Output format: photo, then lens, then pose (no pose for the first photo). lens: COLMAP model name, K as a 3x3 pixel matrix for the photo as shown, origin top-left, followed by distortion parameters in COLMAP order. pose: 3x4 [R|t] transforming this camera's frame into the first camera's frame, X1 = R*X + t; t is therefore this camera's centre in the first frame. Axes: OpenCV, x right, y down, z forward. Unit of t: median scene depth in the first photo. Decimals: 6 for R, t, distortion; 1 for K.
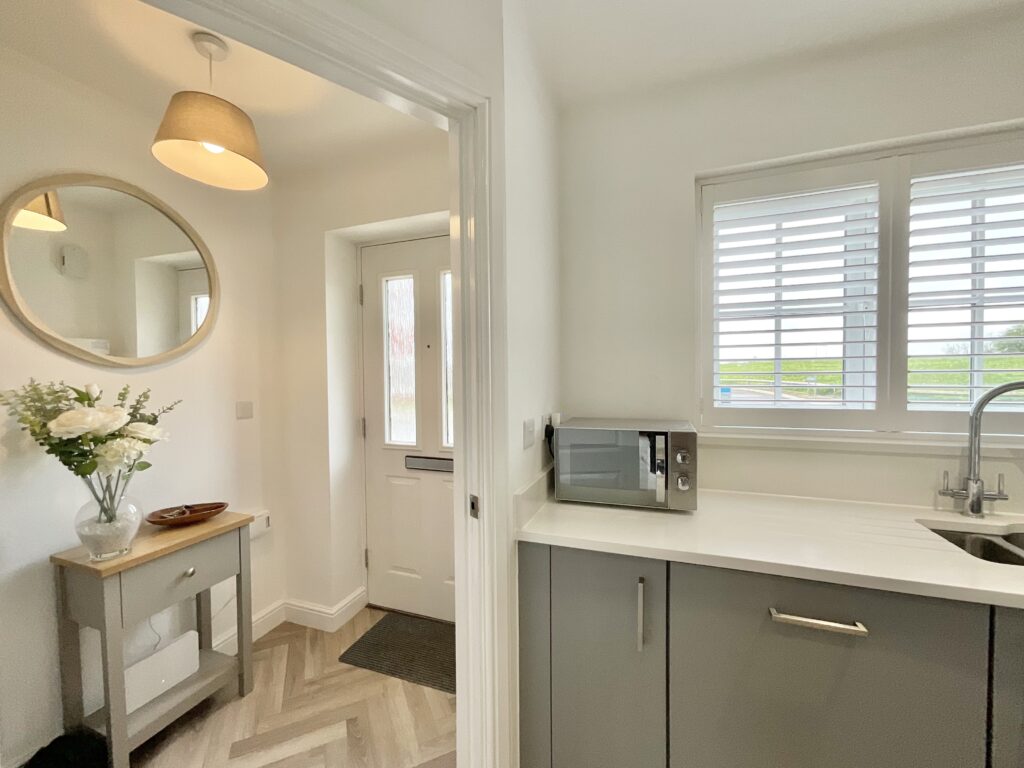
lens RADIAL K [[418.7, 0, 509.0], [0, 418.7, 382.8], [0, 0, 1]] dist [-0.005406, -0.000110]
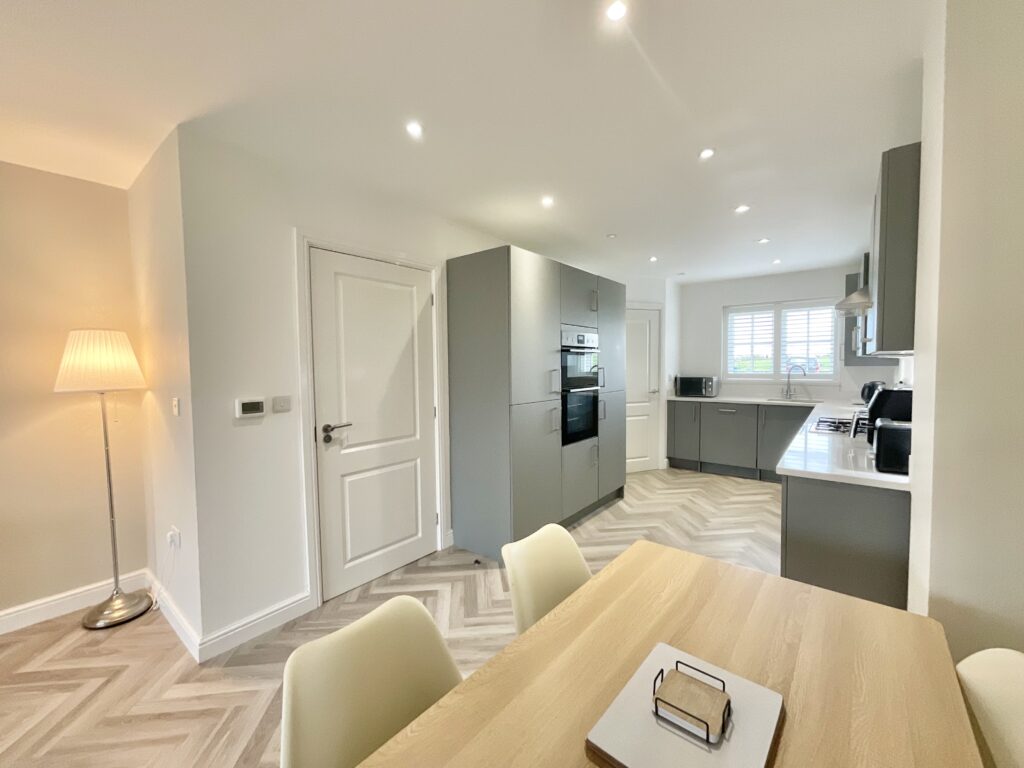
lens RADIAL K [[418.7, 0, 509.0], [0, 418.7, 382.8], [0, 0, 1]] dist [-0.005406, -0.000110]
pose [[0.946957, 0.013077, -0.321096, -0.123797], [-0.005327, 0.999673, 0.025002, 0.067332], [0.321318, -0.021965, 0.946717, -3.187587]]
